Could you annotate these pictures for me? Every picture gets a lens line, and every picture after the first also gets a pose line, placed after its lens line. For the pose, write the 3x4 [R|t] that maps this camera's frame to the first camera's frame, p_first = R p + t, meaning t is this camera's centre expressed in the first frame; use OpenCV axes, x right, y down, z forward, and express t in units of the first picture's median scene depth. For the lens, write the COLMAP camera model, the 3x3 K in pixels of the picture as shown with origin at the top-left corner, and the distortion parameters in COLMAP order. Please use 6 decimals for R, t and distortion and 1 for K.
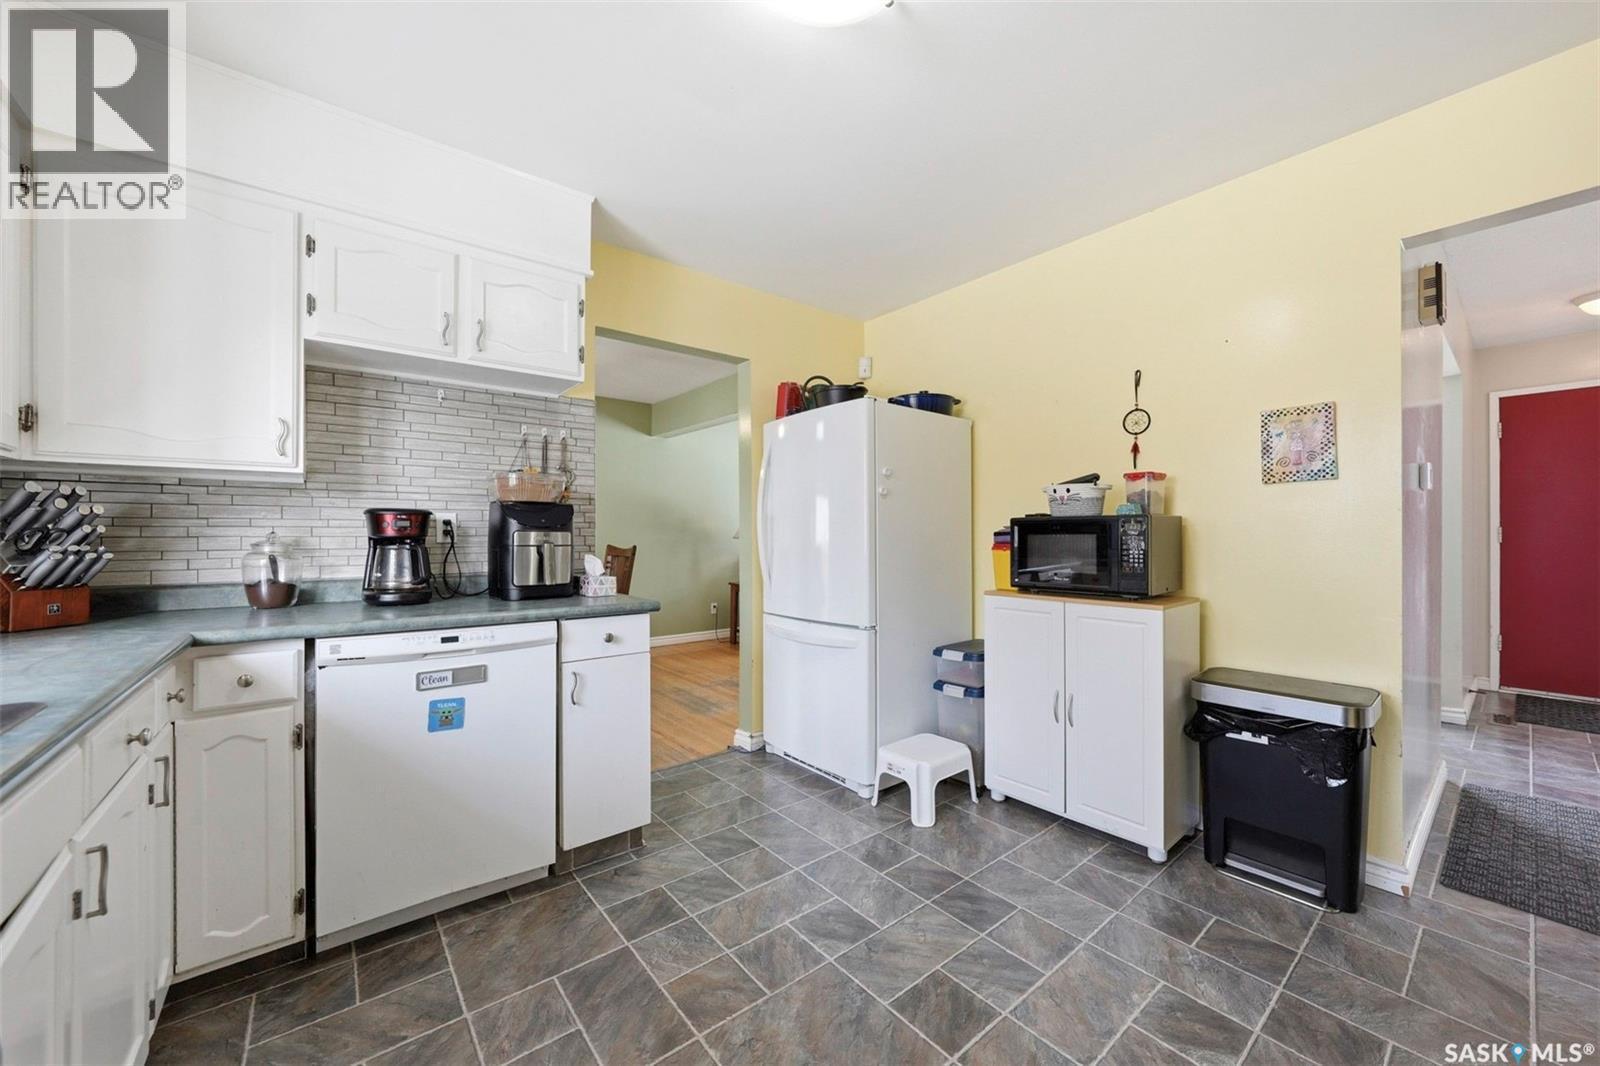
lens RADIAL K [[610.5, 0, 797.8], [0, 610.5, 531.1], [0, 0, 1]] dist [-0.012892, 0.000118]
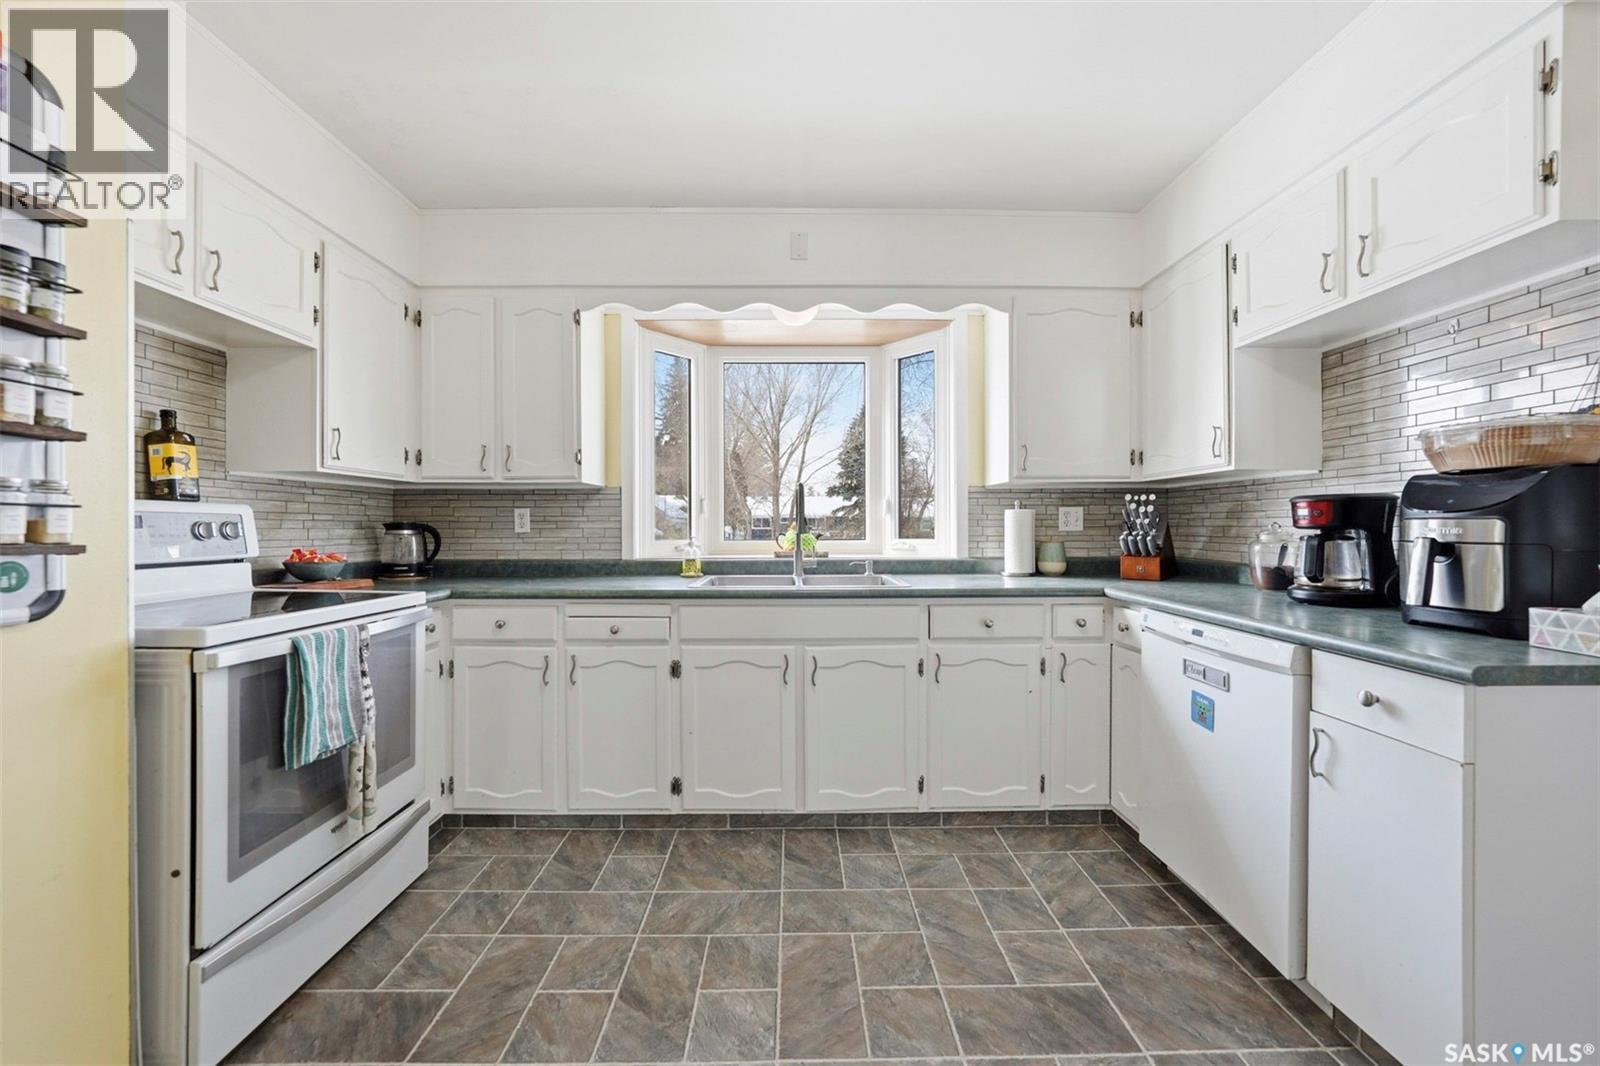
lens RADIAL K [[610.5, 0, 797.8], [0, 610.5, 531.1], [0, 0, 1]] dist [-0.012892, 0.000118]
pose [[-0.625230, 0.007207, -0.780407, 0.556067], [0.003429, 0.999973, 0.006487, 0.007879], [0.780433, 0.001380, -0.625238, 1.064380]]
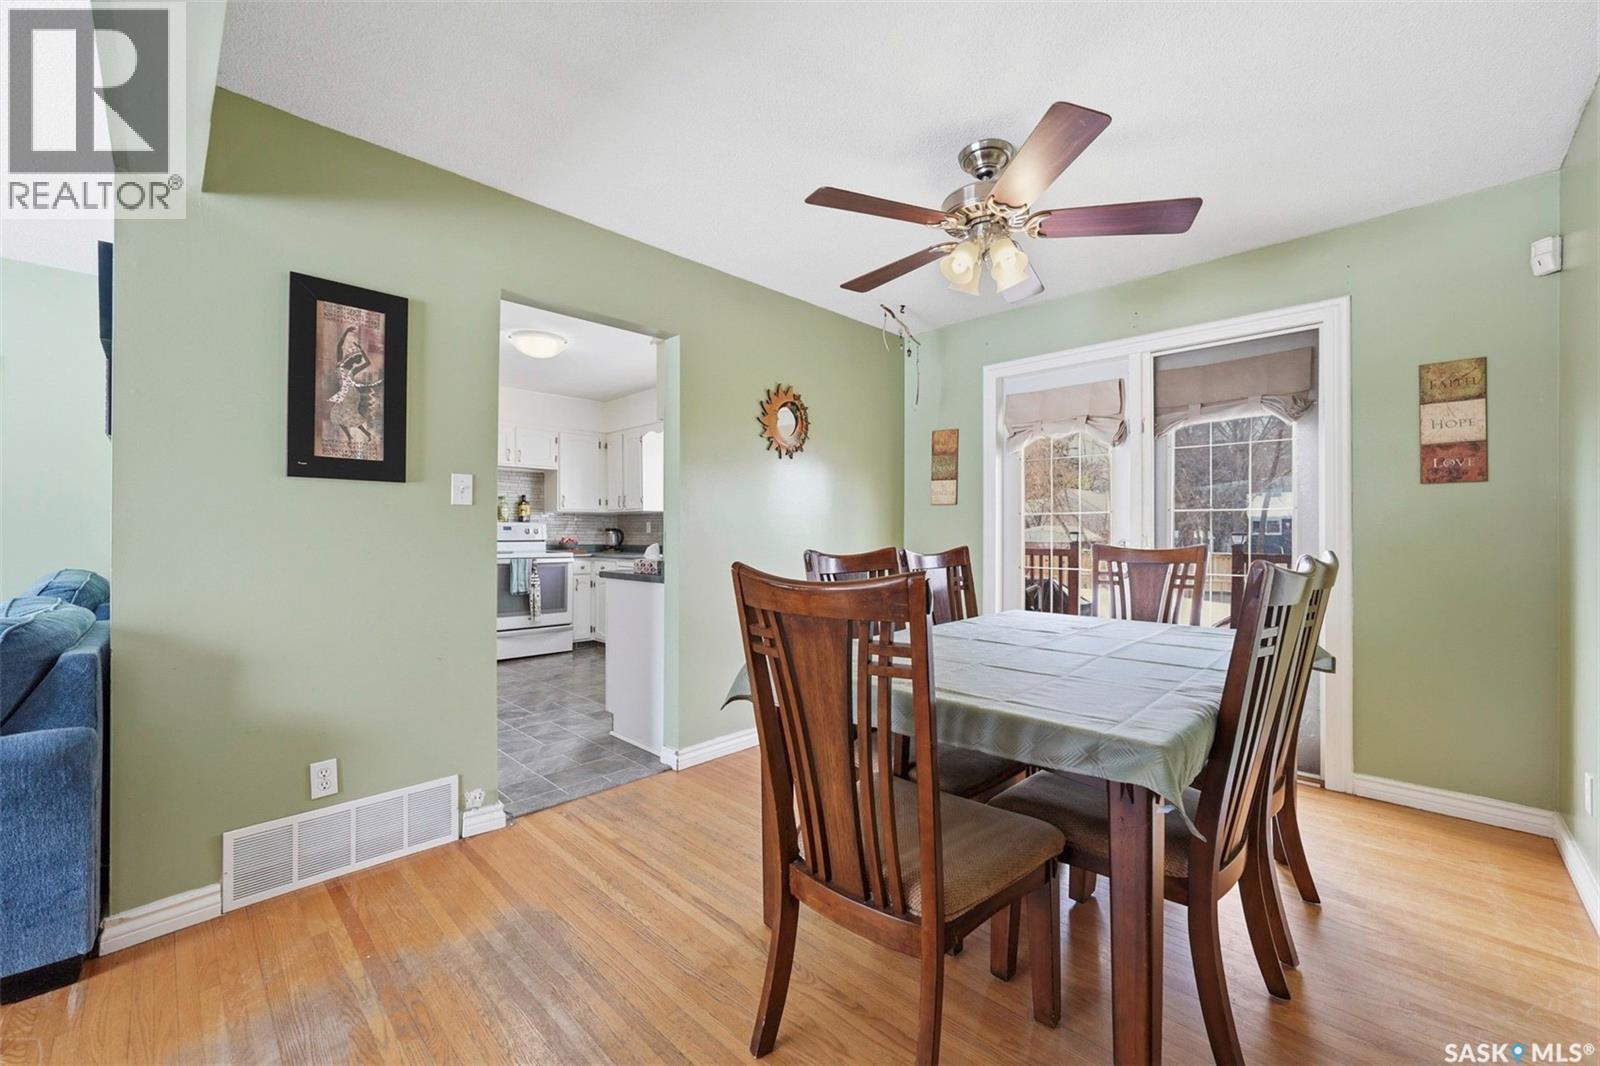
lens RADIAL K [[610.5, 0, 797.8], [0, 610.5, 531.1], [0, 0, 1]] dist [-0.012892, 0.000118]
pose [[-0.990604, 0.005250, -0.136663, -0.625238], [0.006276, 0.999955, -0.007075, 0.042209], [0.136619, -0.007867, -0.990592, 3.168627]]
